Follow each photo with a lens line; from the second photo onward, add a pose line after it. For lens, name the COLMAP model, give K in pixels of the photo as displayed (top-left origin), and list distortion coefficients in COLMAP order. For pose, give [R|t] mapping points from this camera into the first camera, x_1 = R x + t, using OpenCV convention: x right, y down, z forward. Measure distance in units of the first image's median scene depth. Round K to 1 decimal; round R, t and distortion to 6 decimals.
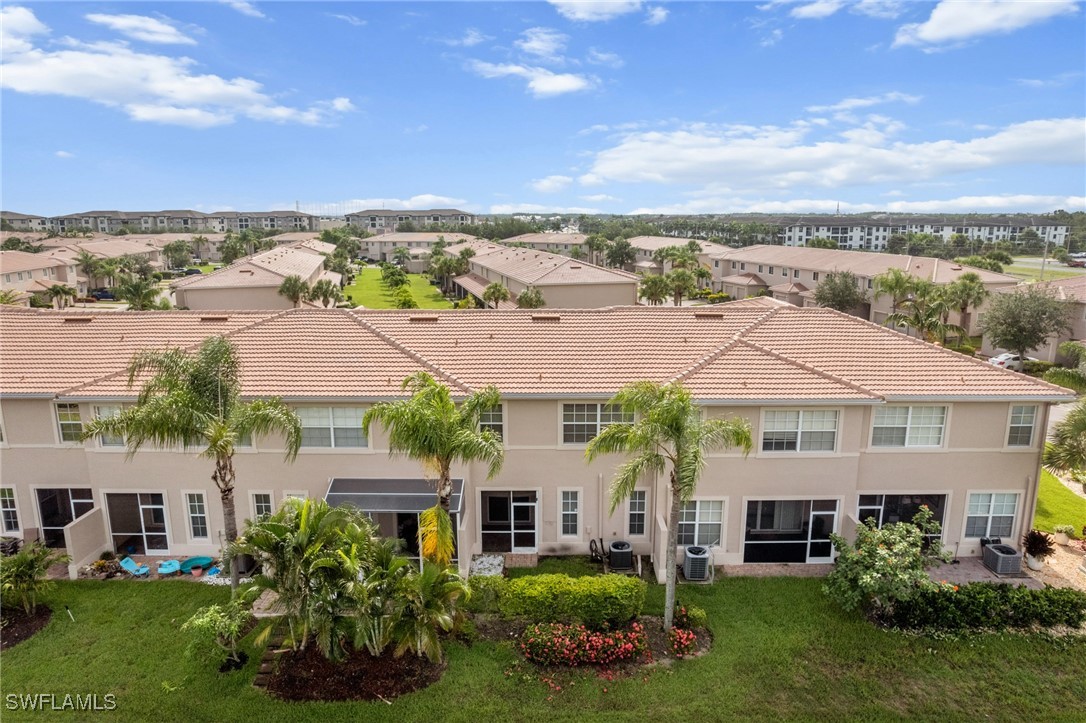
lens RADIAL K [[383.9, 0, 542.9], [0, 383.9, 385.3], [0, 0, 1]] dist [0.000688, 0.000014]
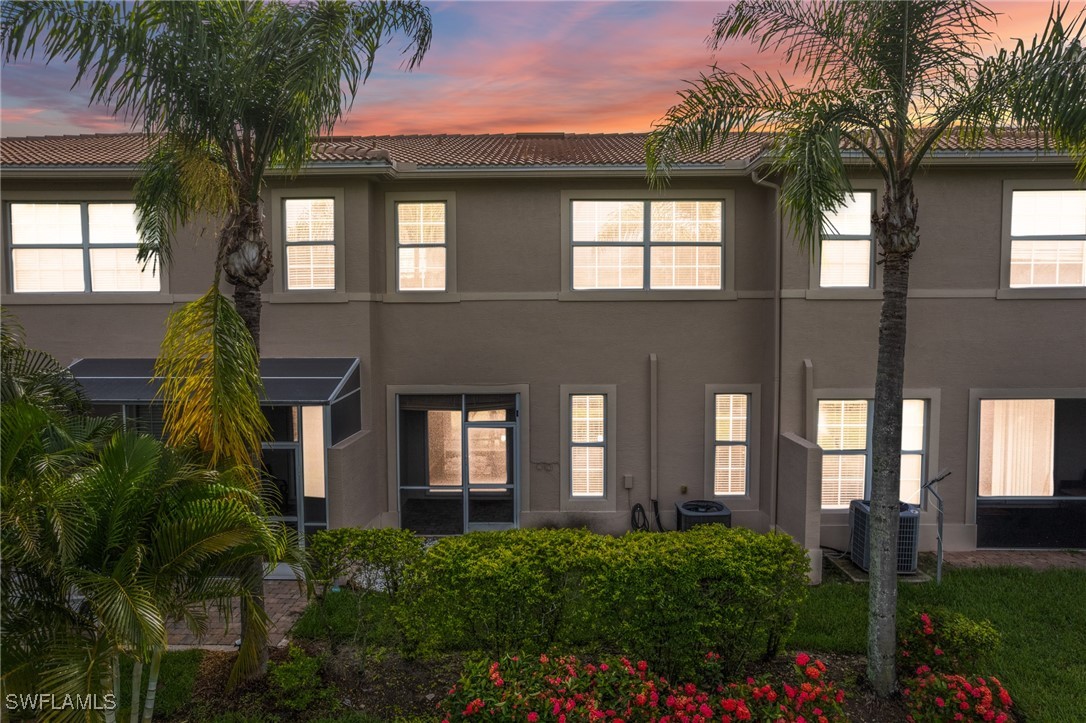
lens RADIAL K [[489.6, 0, 543.0], [0, 489.6, 361.5], [0, 0, 1]] dist [-0.002267, -0.000017]
pose [[0.999993, 0.003714, 0.000311, 0.020882], [-0.003670, 0.995727, -0.092268, 0.396912], [-0.000652, 0.092266, 0.995734, 0.546900]]
